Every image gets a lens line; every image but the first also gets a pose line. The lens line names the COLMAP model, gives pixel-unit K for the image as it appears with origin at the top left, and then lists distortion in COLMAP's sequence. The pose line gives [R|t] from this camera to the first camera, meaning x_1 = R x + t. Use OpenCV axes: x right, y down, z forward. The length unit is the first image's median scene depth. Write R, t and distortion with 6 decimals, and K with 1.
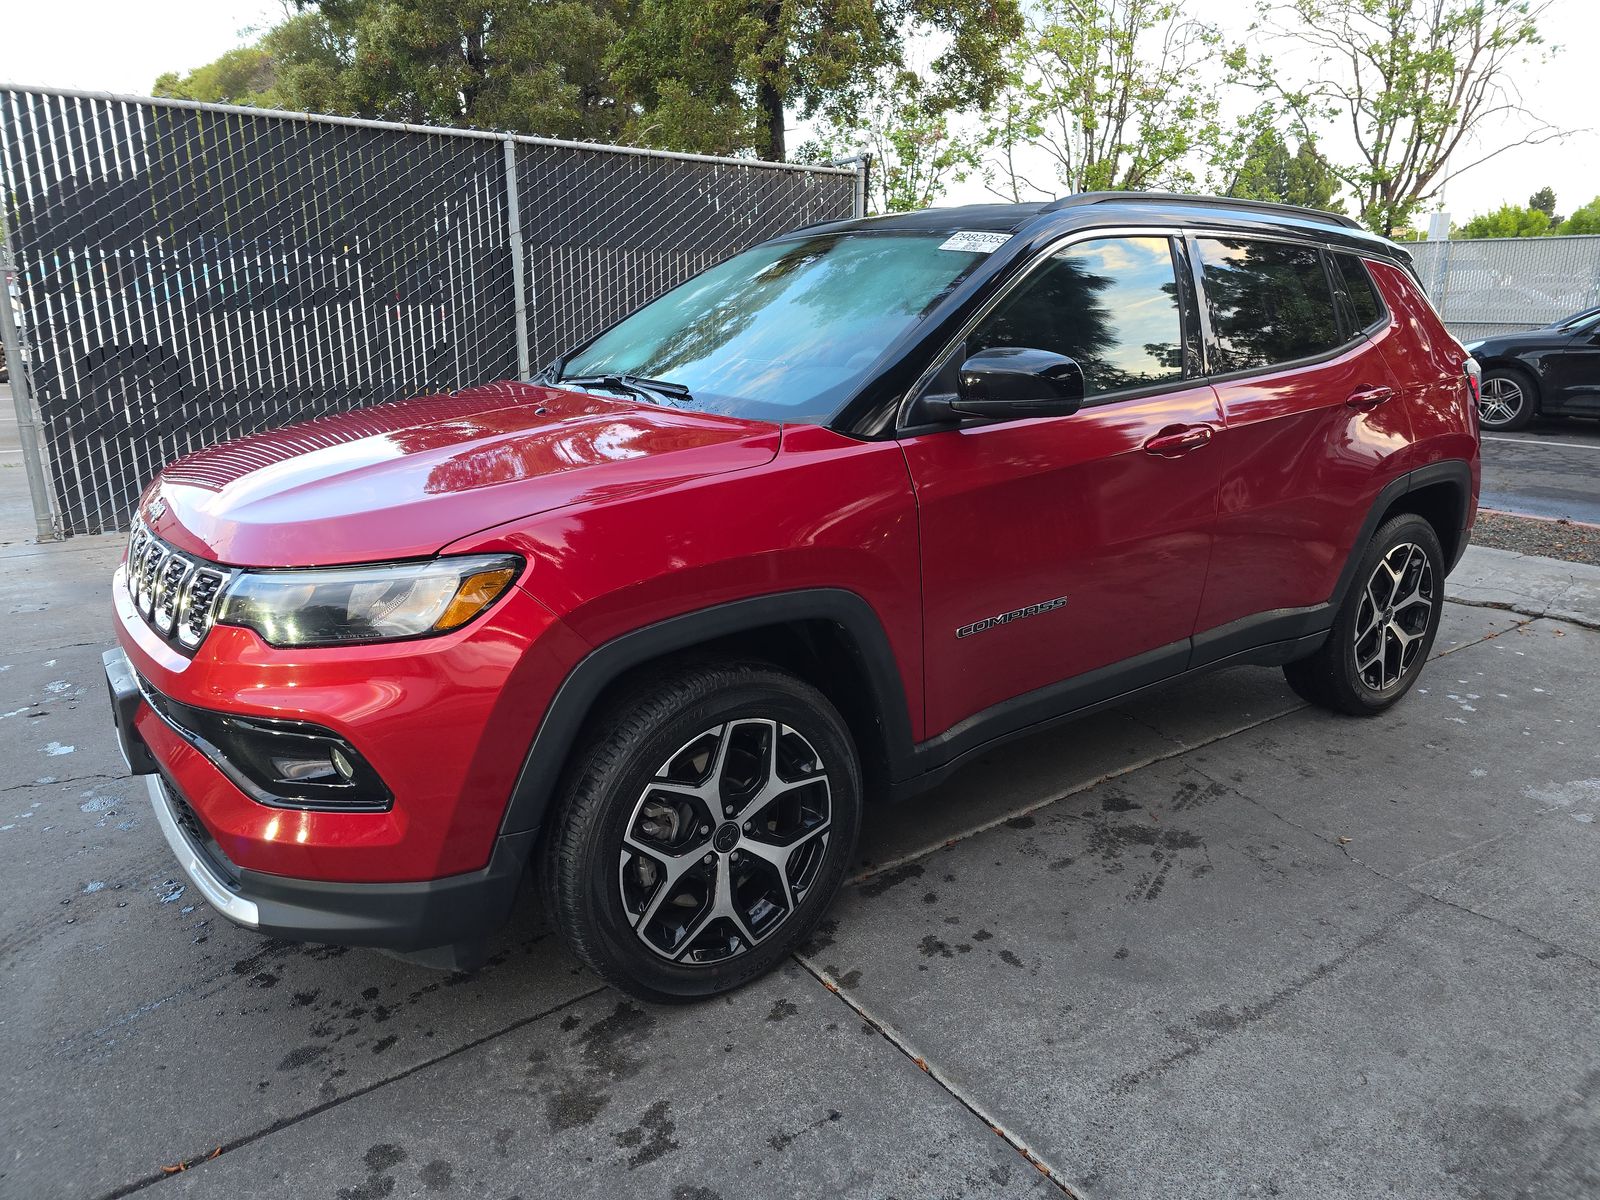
lens RADIAL K [[1141.5, 0, 800.0], [0, 1141.5, 600.0], [0, 0, 1]] dist [0.039130, 0.001686]
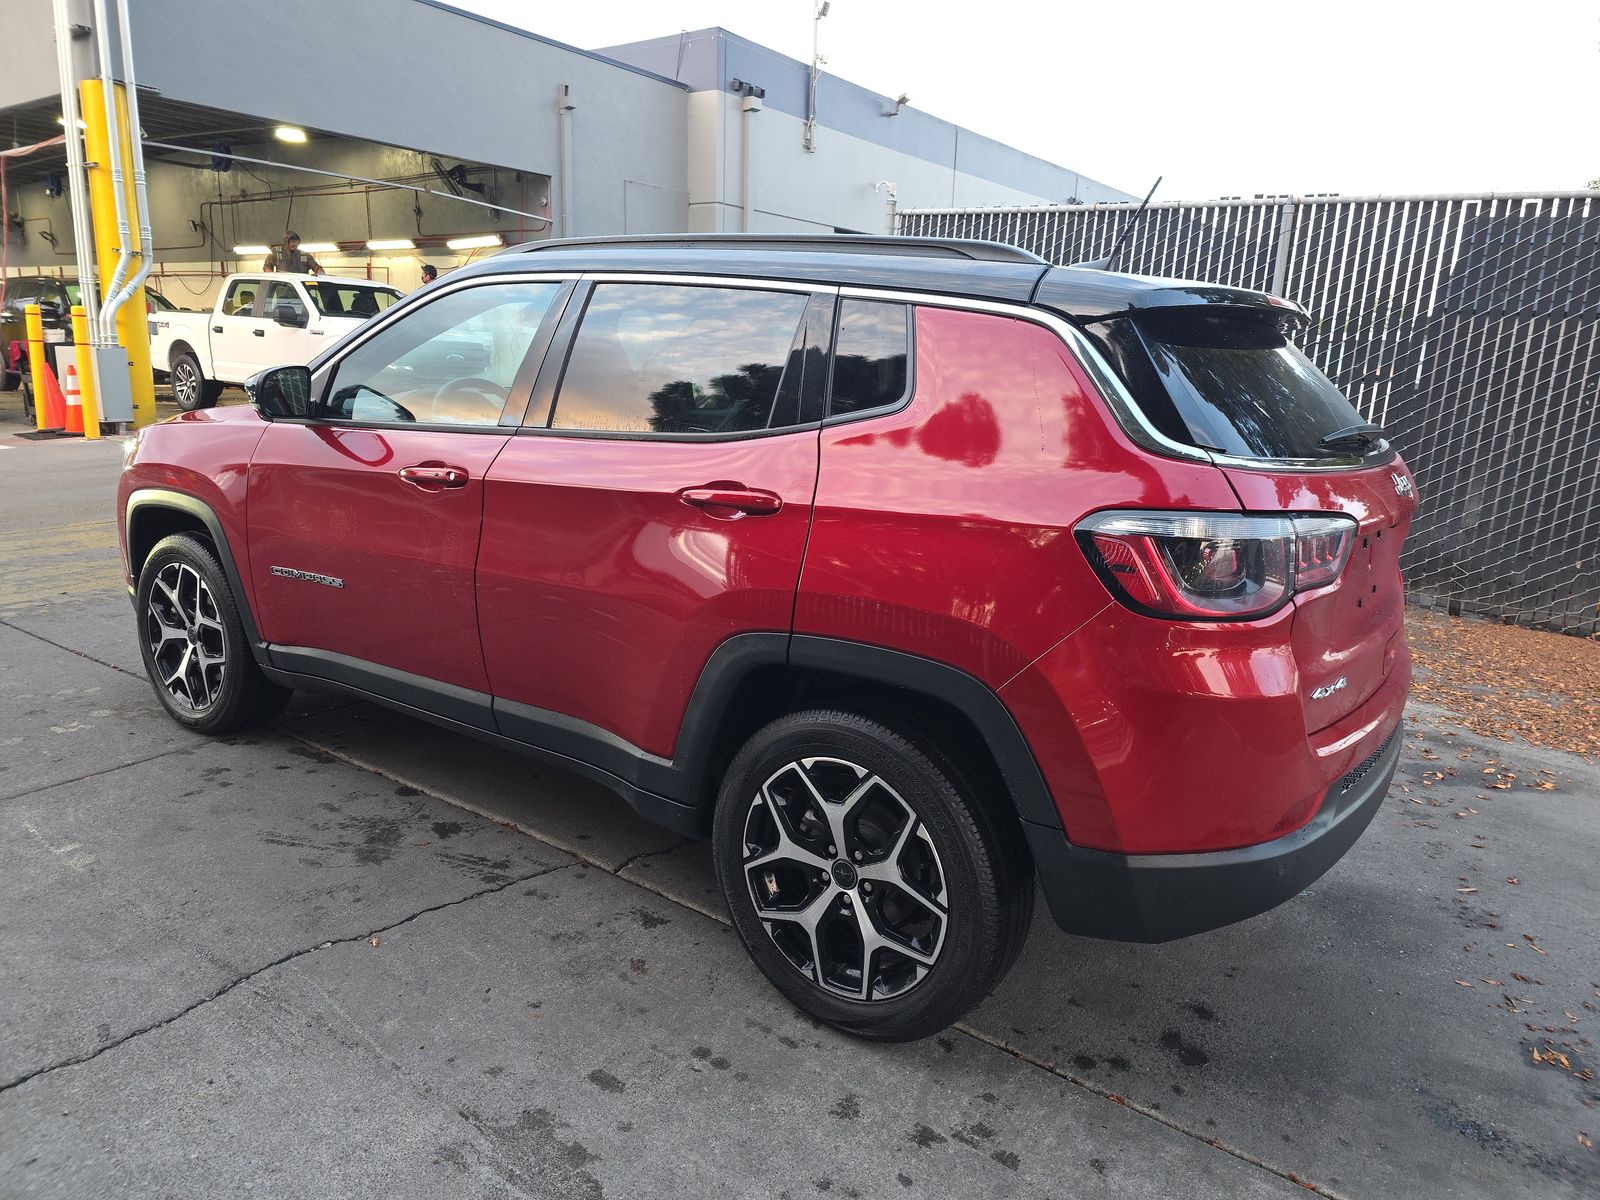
lens RADIAL K [[1063.2, 0, 800.0], [0, 1063.2, 600.0], [0, 0, 1]] dist [0.003981, -0.001761]
pose [[0.298114, 0.209375, -0.931284, 0.749609], [-0.302680, 0.946031, 0.115799, -0.135869], [0.905269, 0.247360, 0.345399, 0.560686]]
